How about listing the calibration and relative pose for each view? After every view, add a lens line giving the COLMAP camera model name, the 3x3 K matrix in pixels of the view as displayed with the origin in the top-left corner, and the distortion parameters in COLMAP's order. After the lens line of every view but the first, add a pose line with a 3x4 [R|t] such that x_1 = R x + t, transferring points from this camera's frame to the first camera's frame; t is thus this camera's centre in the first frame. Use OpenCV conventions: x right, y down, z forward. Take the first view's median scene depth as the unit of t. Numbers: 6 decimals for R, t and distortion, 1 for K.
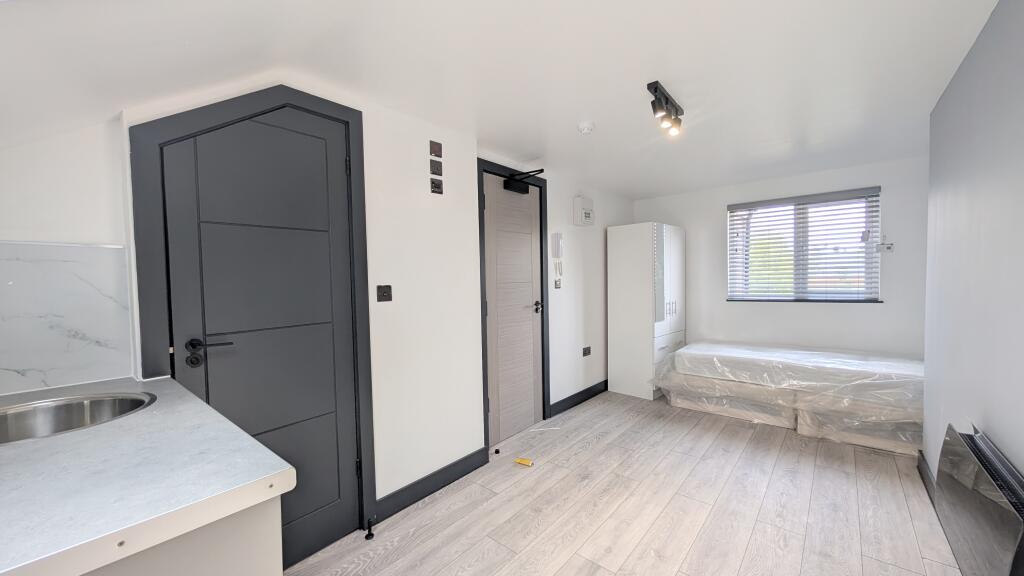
lens RADIAL K [[387.0, 0, 511.6], [0, 387.0, 287.6], [0, 0, 1]] dist [0.001078, -0.000179]
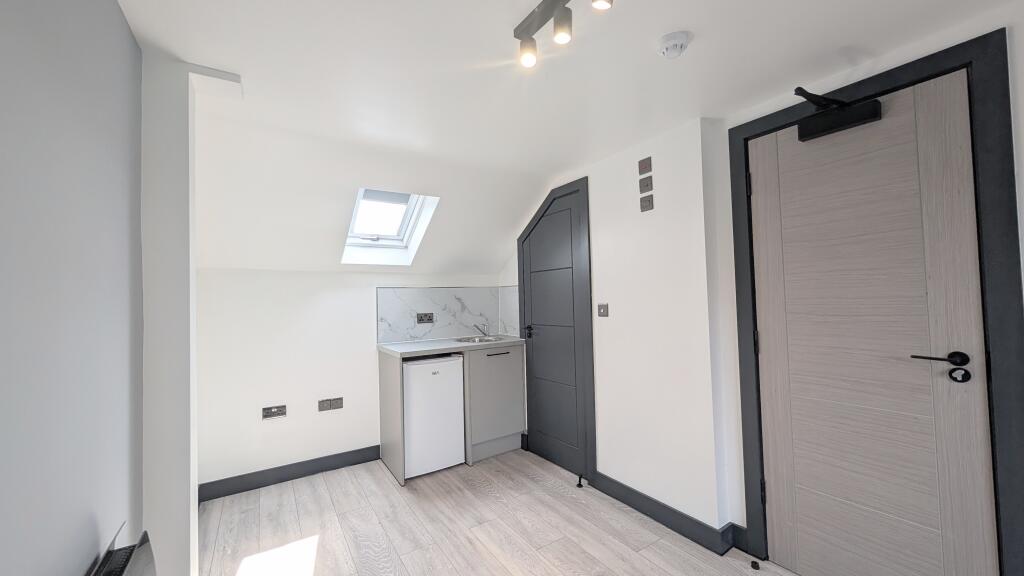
lens RADIAL K [[387.0, 0, 509.0], [0, 387.0, 288.9], [0, 0, 1]] dist [0.001078, -0.000179]
pose [[-0.283268, 0.003300, -0.959035, 0.933806], [0.005668, 0.999982, 0.001767, -0.056489], [0.959024, -0.004935, -0.283282, 1.051720]]
